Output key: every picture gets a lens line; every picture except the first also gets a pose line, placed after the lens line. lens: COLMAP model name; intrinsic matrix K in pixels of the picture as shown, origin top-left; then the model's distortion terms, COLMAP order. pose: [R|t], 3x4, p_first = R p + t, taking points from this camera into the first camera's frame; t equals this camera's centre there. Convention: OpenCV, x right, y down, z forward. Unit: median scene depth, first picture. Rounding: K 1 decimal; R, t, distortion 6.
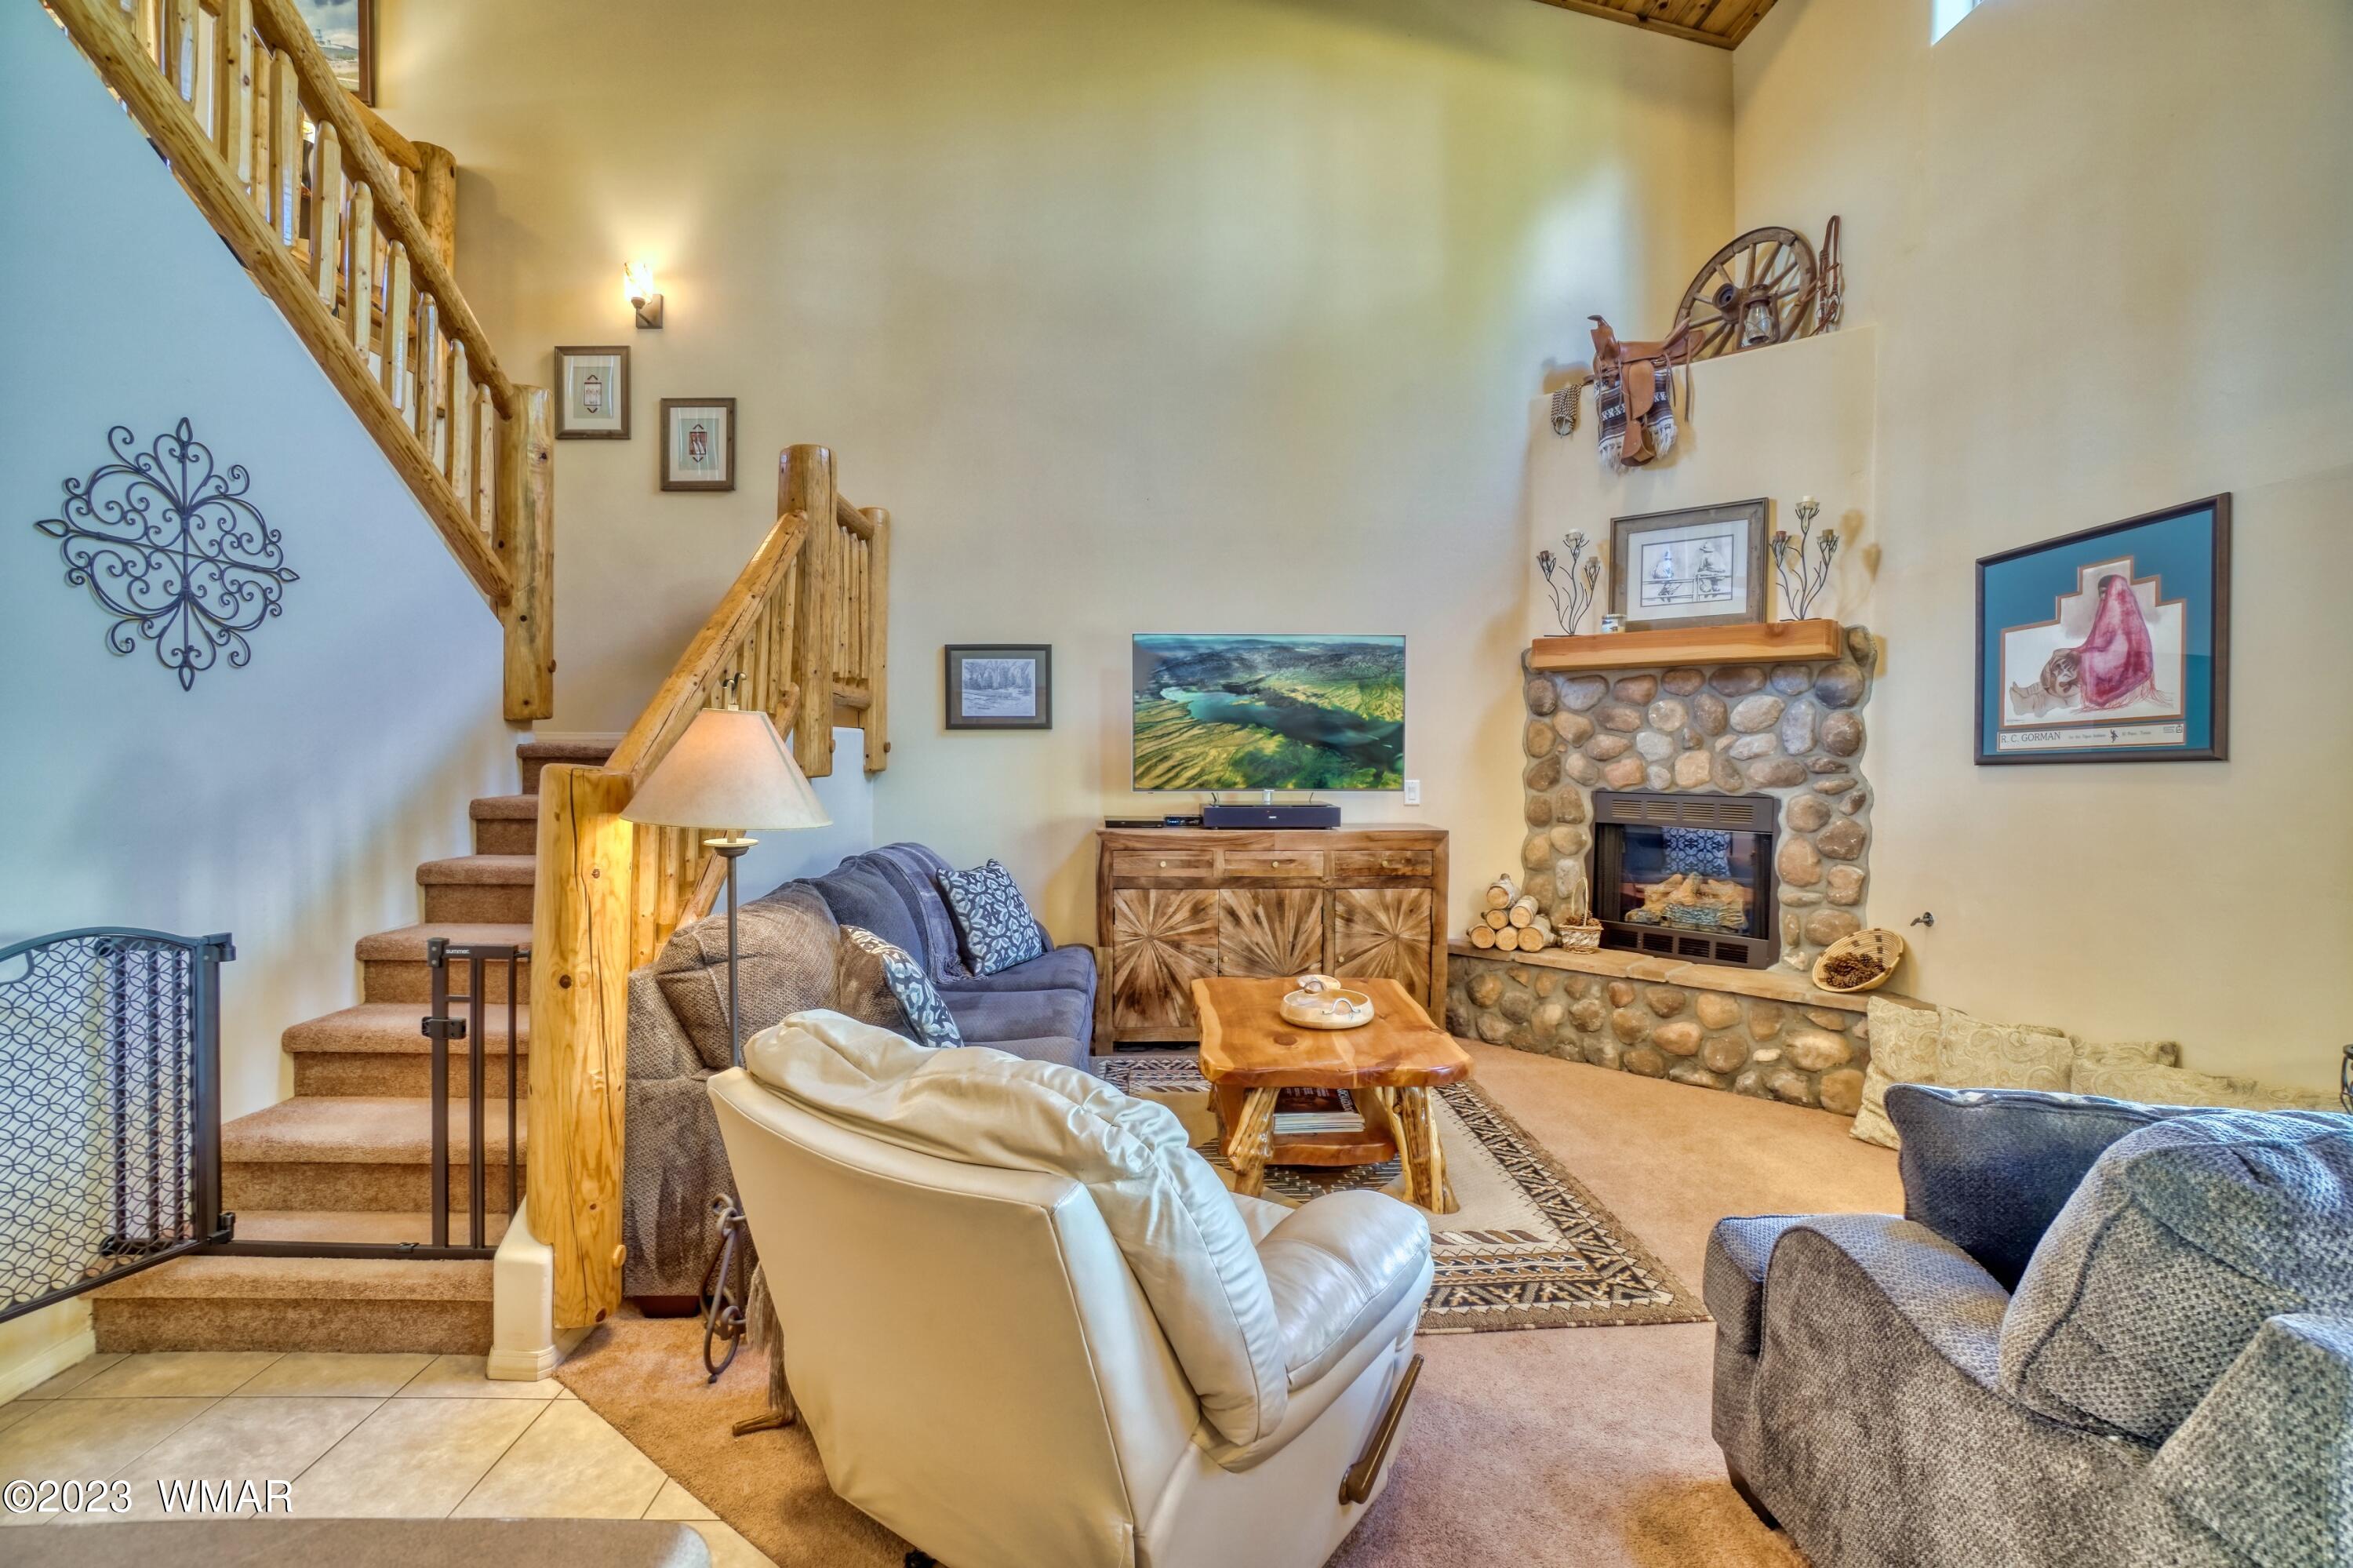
lens RADIAL K [[1041.2, 0, 1172.5], [0, 1041.2, 786.2], [0, 0, 1]] dist [-0.043282, 0.010233]
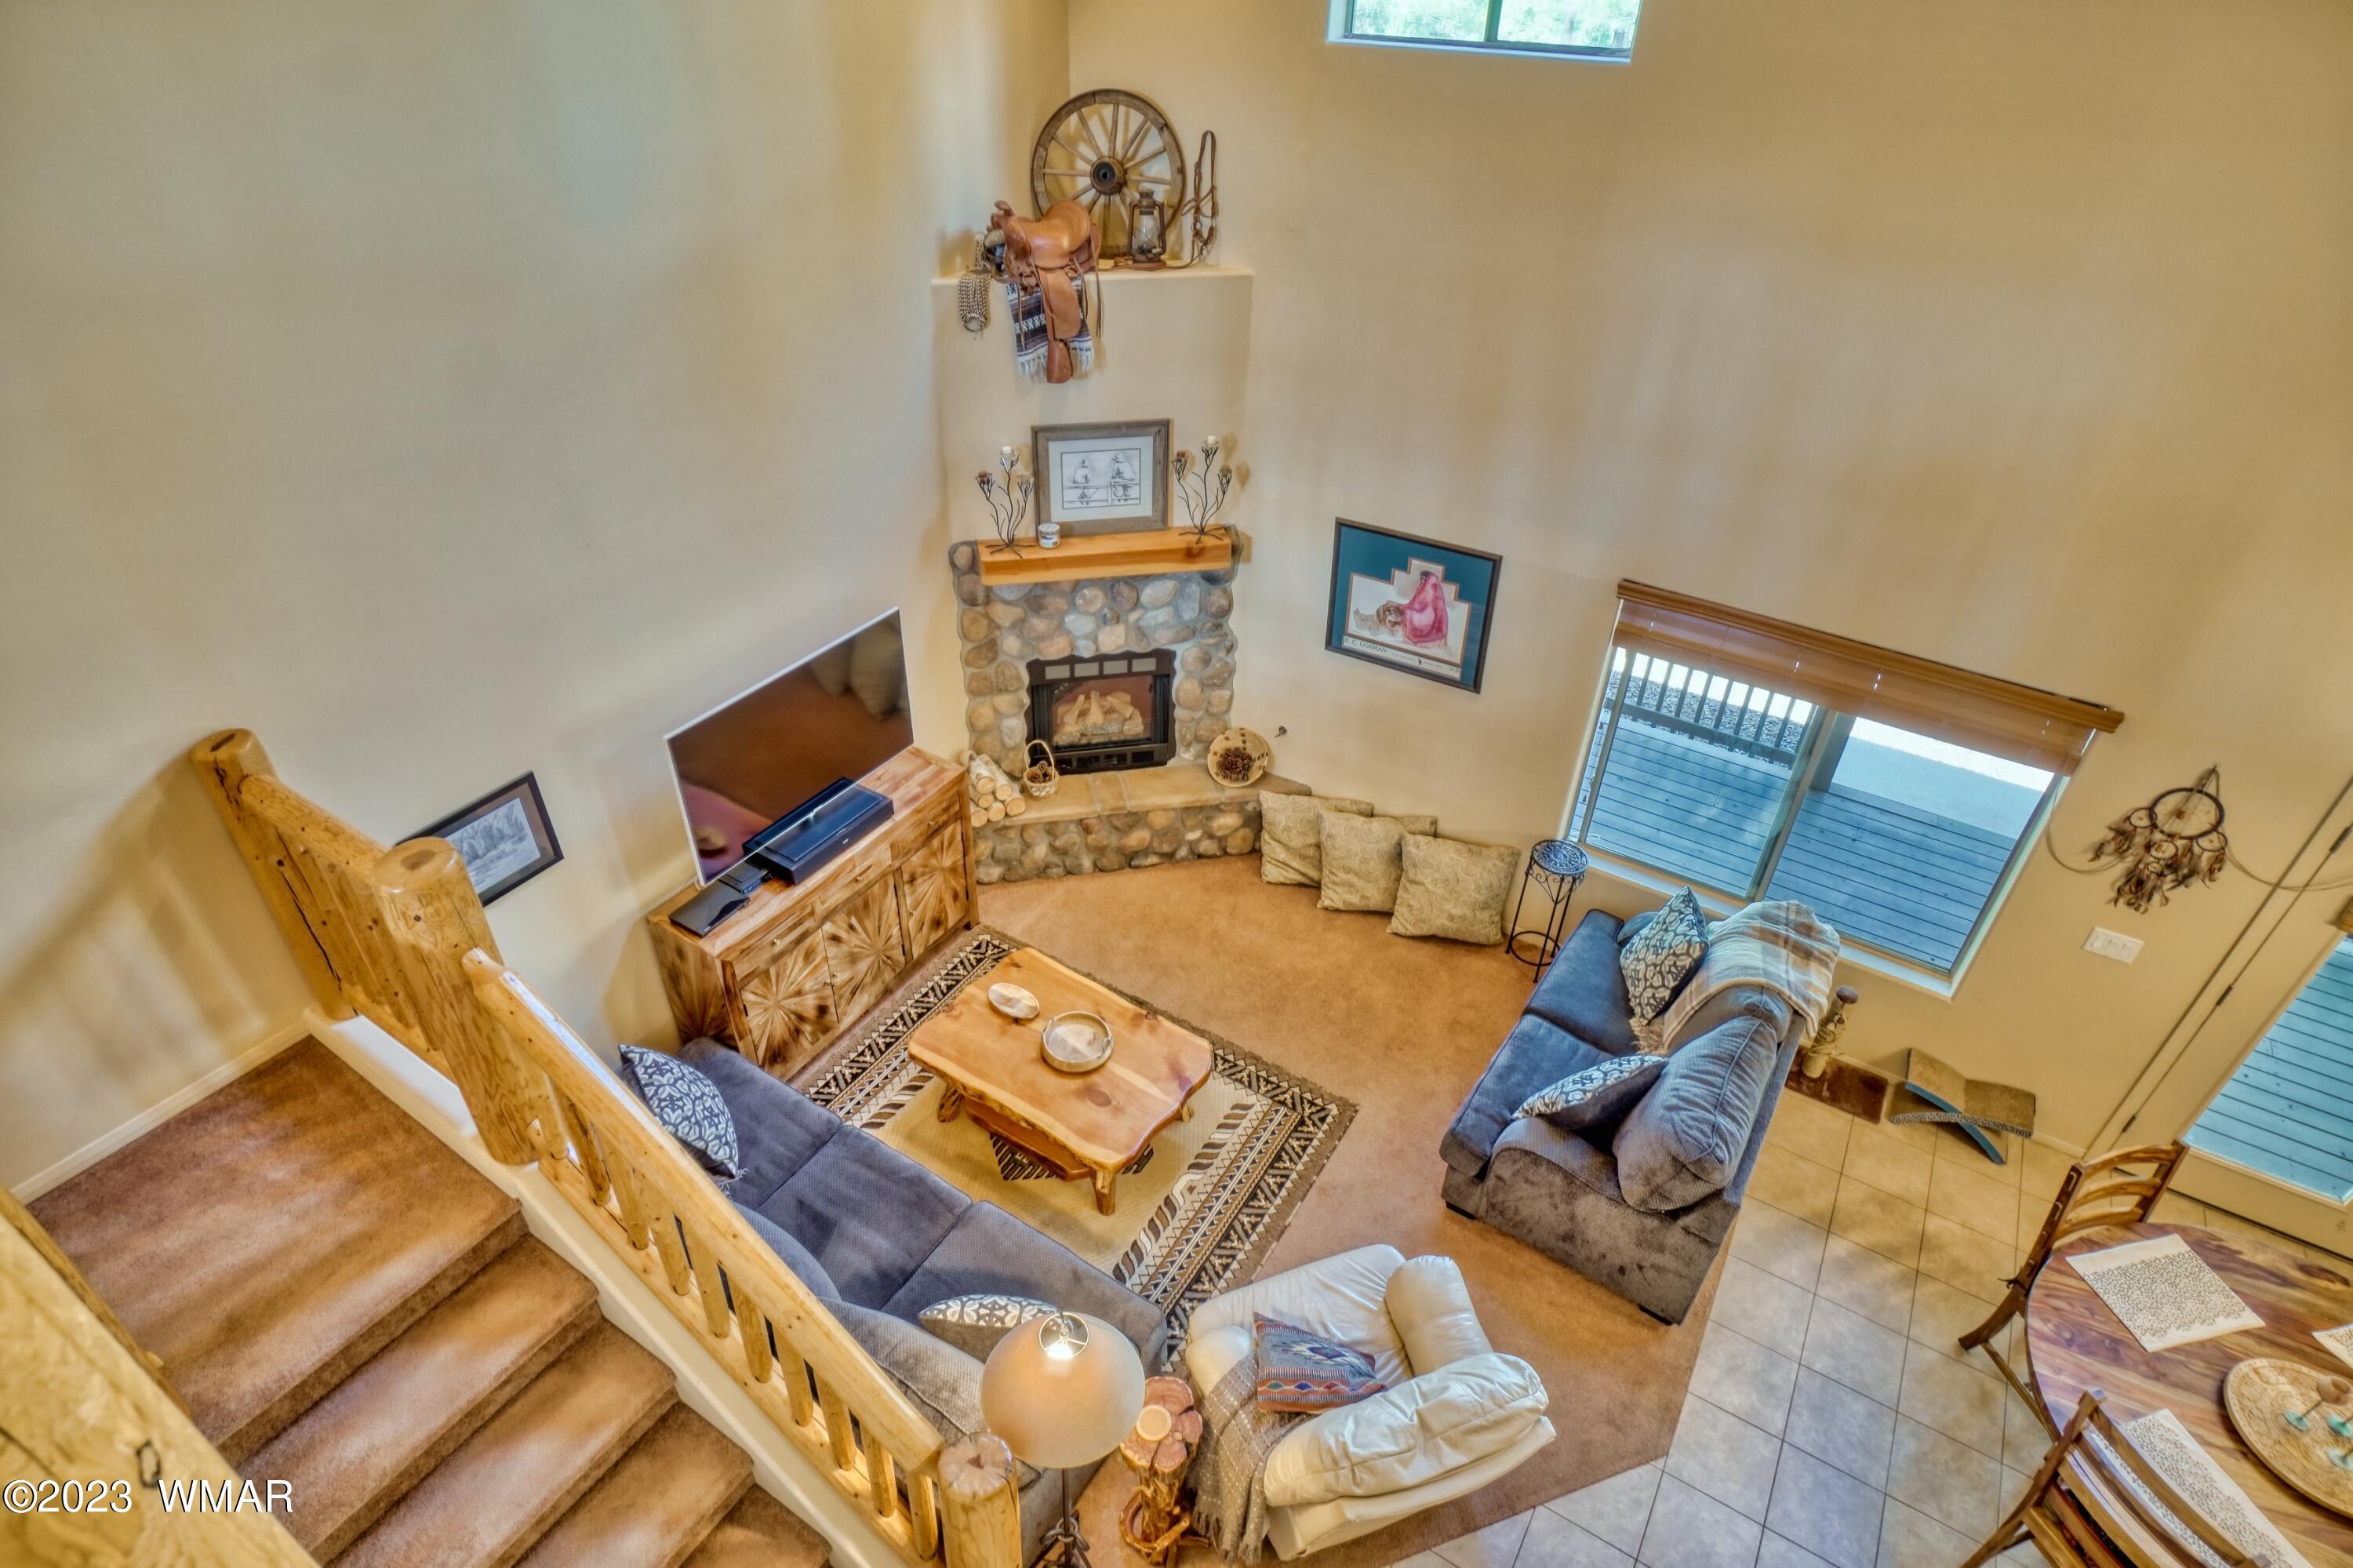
lens RADIAL K [[1243.6, 0, 1166.3], [0, 1243.6, 799.3], [0, 0, 1]] dist [-0.029161, 0.005901]
pose [[0.568187, -0.484162, 0.665395, -0.600766], [0.007101, 0.811453, 0.584374, -0.834798], [-0.822869, -0.327309, 0.464495, 0.258604]]
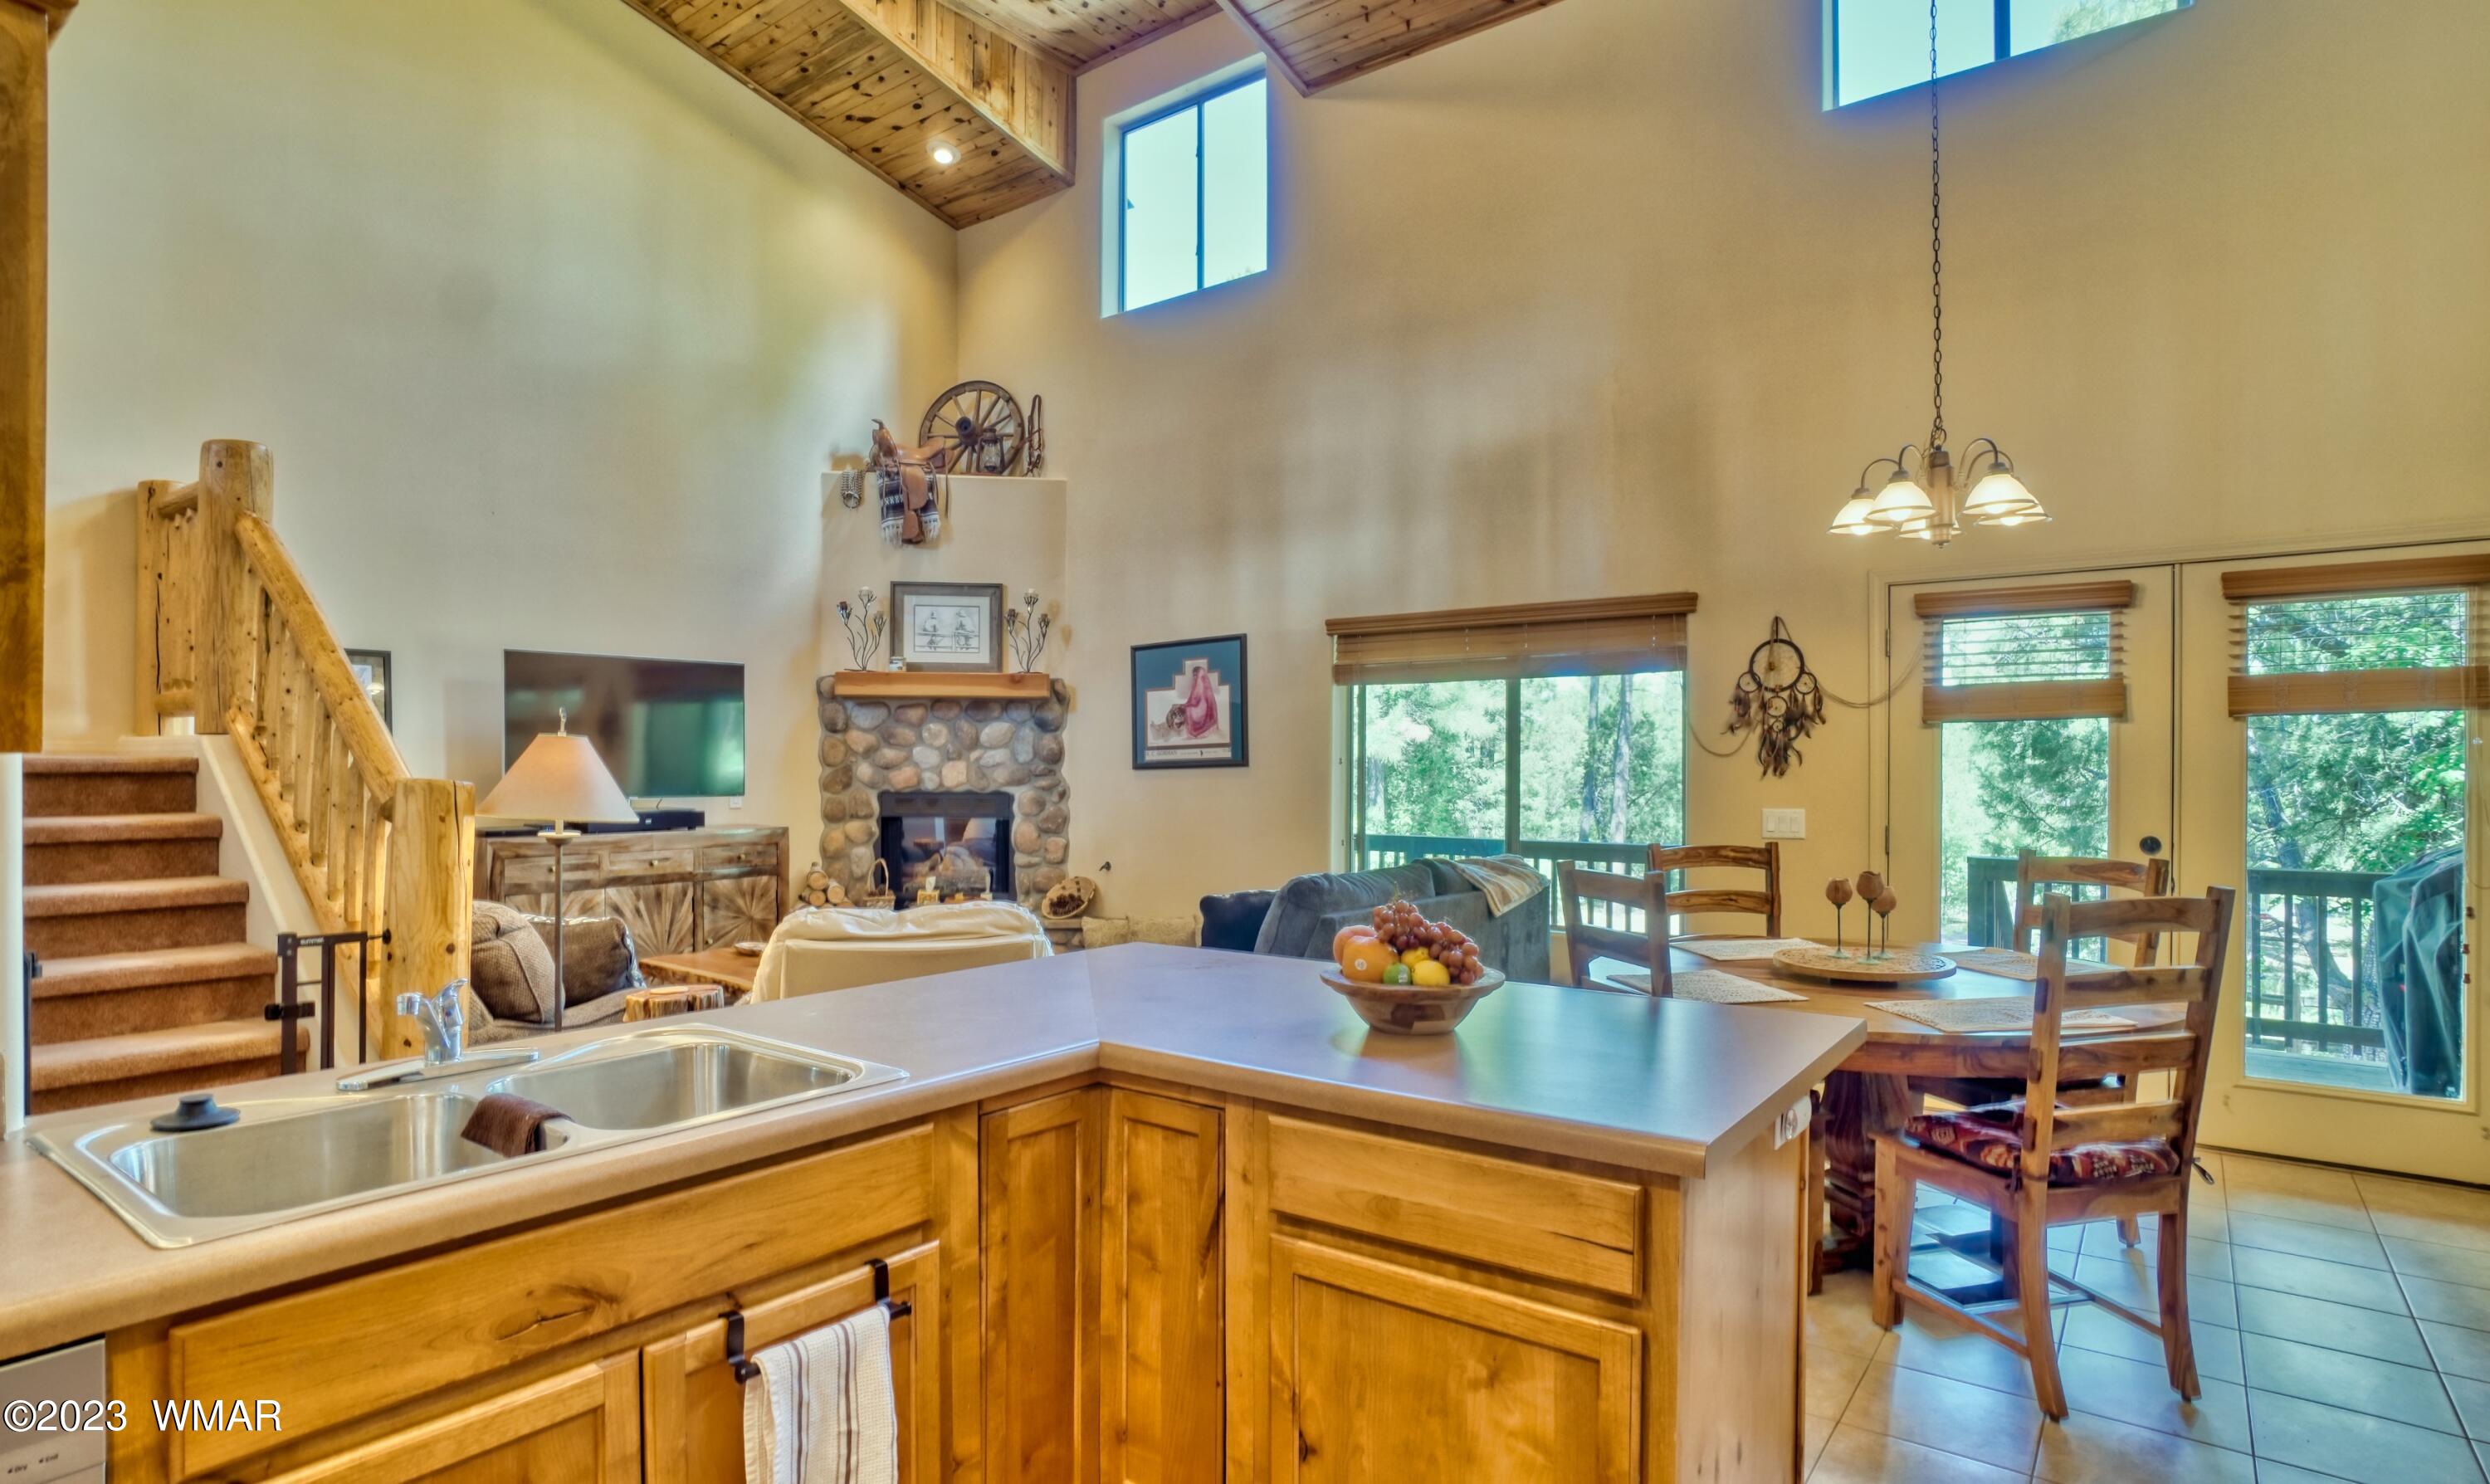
lens RADIAL K [[1315.6, 0, 1239.7], [0, 1315.6, 778.8], [0, 0, 1]] dist [-0.037687, 0.012316]
pose [[0.633661, -0.013358, 0.773495, -0.710792], [0.025330, 0.999673, -0.003487, 0.006113], [-0.773196, 0.021803, 0.633793, -0.465654]]
